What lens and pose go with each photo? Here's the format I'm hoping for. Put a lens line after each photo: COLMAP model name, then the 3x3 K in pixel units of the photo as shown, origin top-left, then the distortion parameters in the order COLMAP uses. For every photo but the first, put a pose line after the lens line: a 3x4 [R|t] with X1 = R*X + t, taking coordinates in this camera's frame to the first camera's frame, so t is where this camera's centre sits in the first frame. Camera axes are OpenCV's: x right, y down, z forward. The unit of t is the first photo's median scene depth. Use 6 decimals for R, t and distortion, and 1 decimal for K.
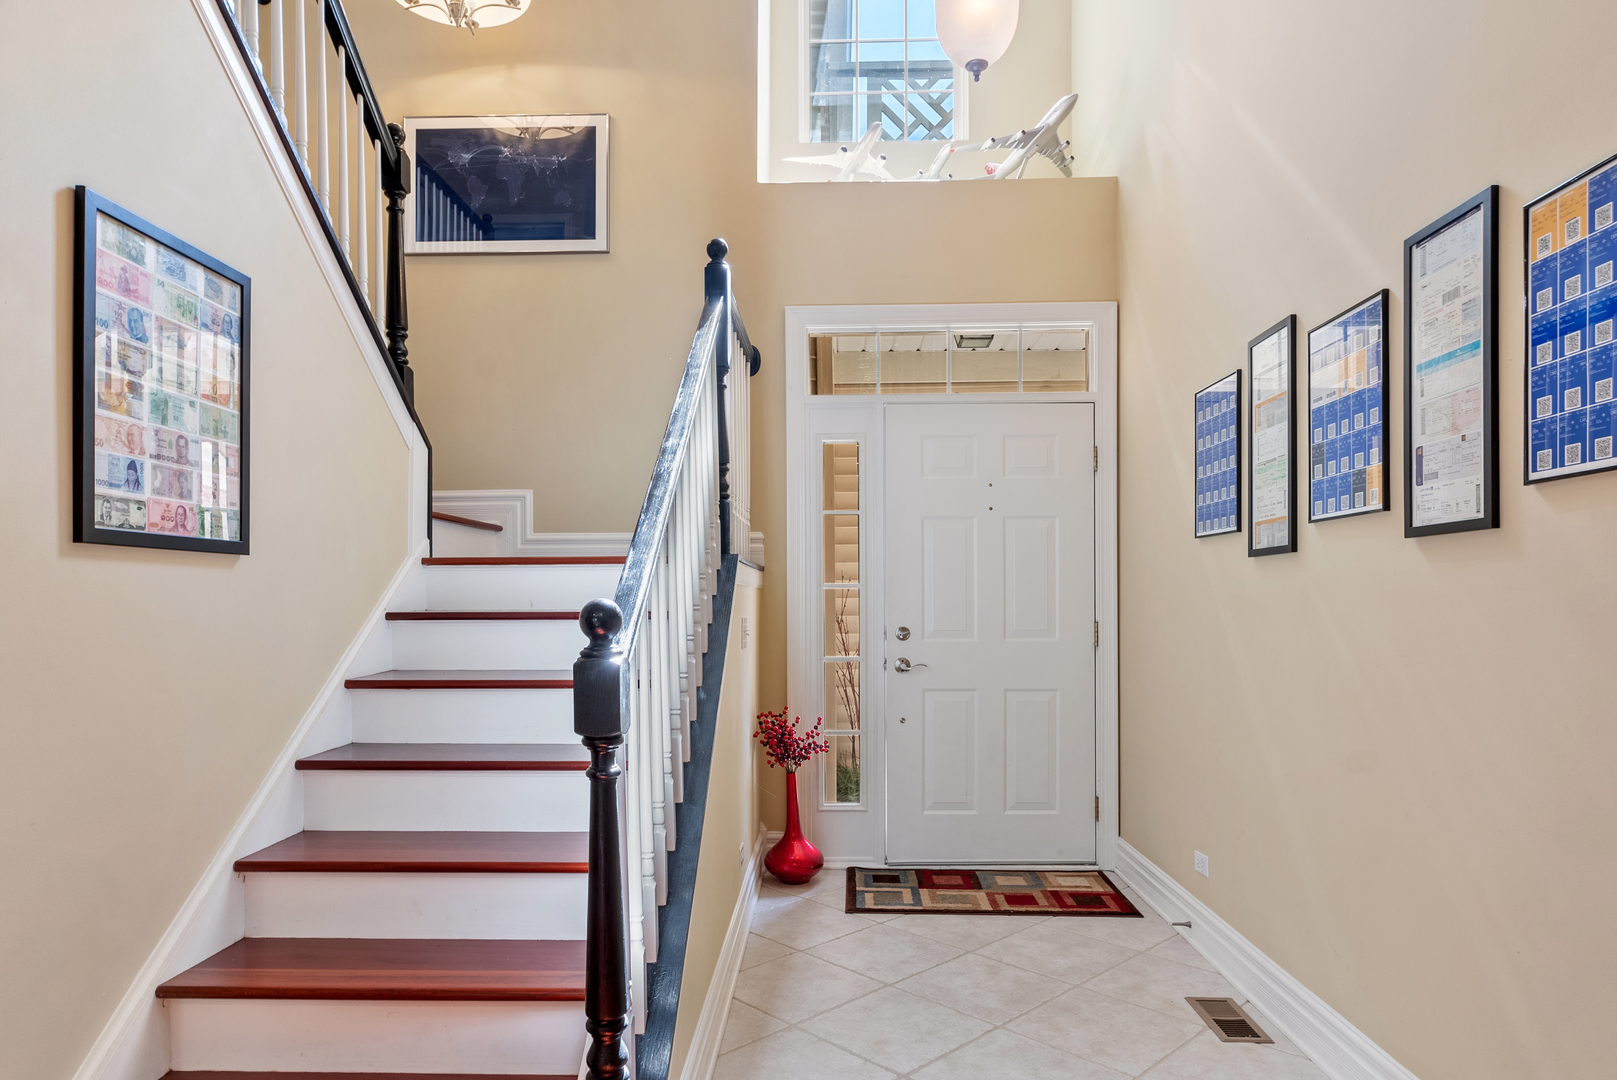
lens RADIAL K [[962.7, 0, 802.5], [0, 962.7, 604.1], [0, 0, 1]] dist [0.004002, 0.001015]
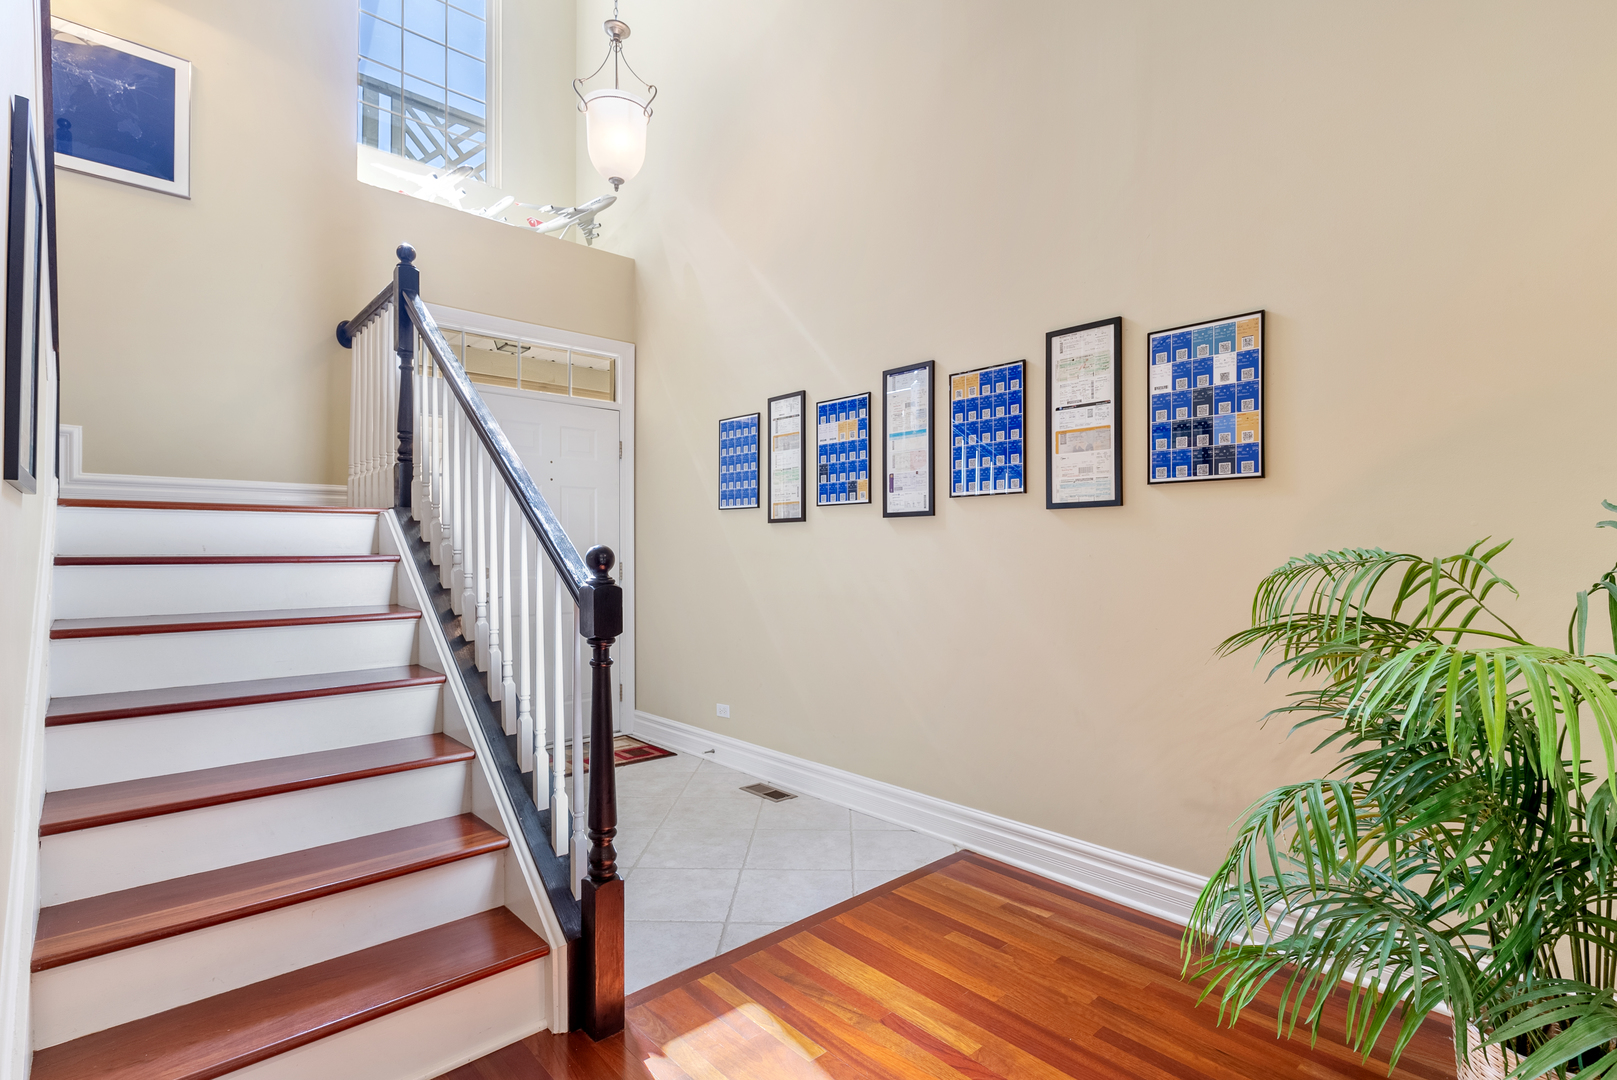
lens RADIAL K [[777.6, 0, 808.5], [0, 777.6, 540.0], [0, 0, 1]] dist [0.001201, 0.000646]
pose [[0.715088, 0.011868, 0.698934, -0.483841], [-0.001412, 0.999878, -0.015534, 0.002928], [-0.699033, 0.010121, 0.715018, -0.044111]]
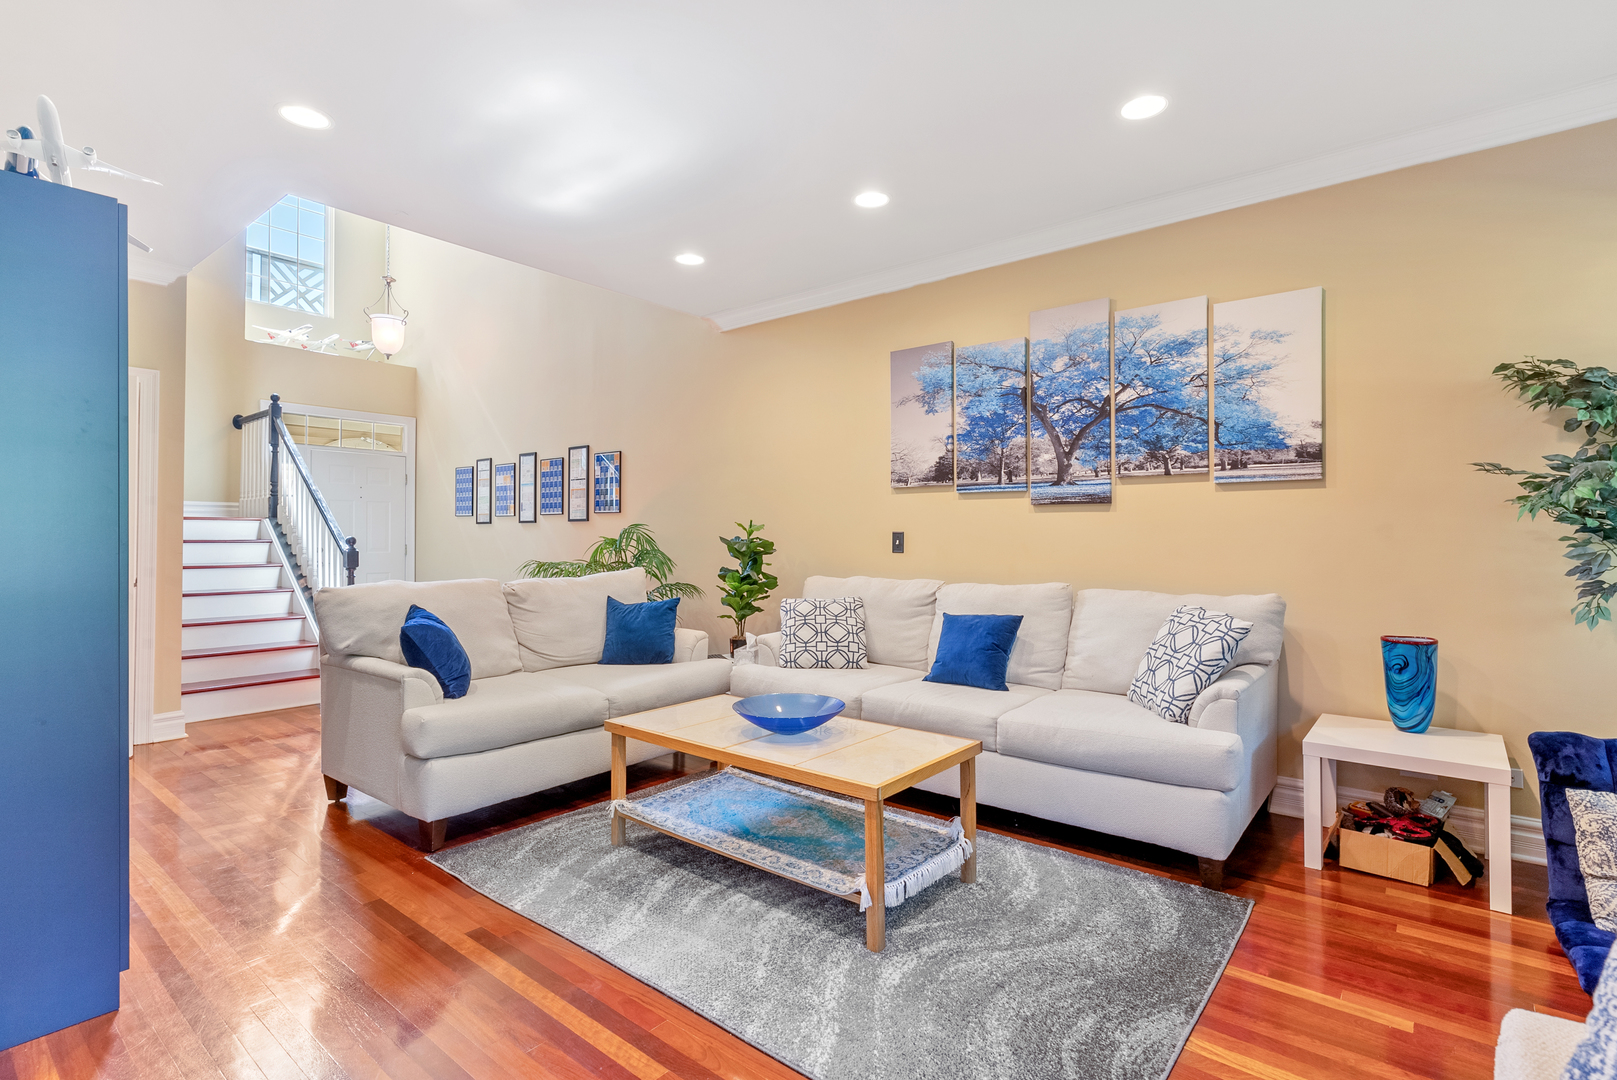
lens RADIAL K [[781.7, 0, 810.3], [0, 781.7, 525.4], [0, 0, 1]] dist [0.002030, -0.000058]
pose [[0.607804, 0.017326, 0.793898, -1.039845], [-0.004447, 0.999821, -0.018416, 0.000430], [-0.794074, 0.007663, 0.607772, -1.653781]]
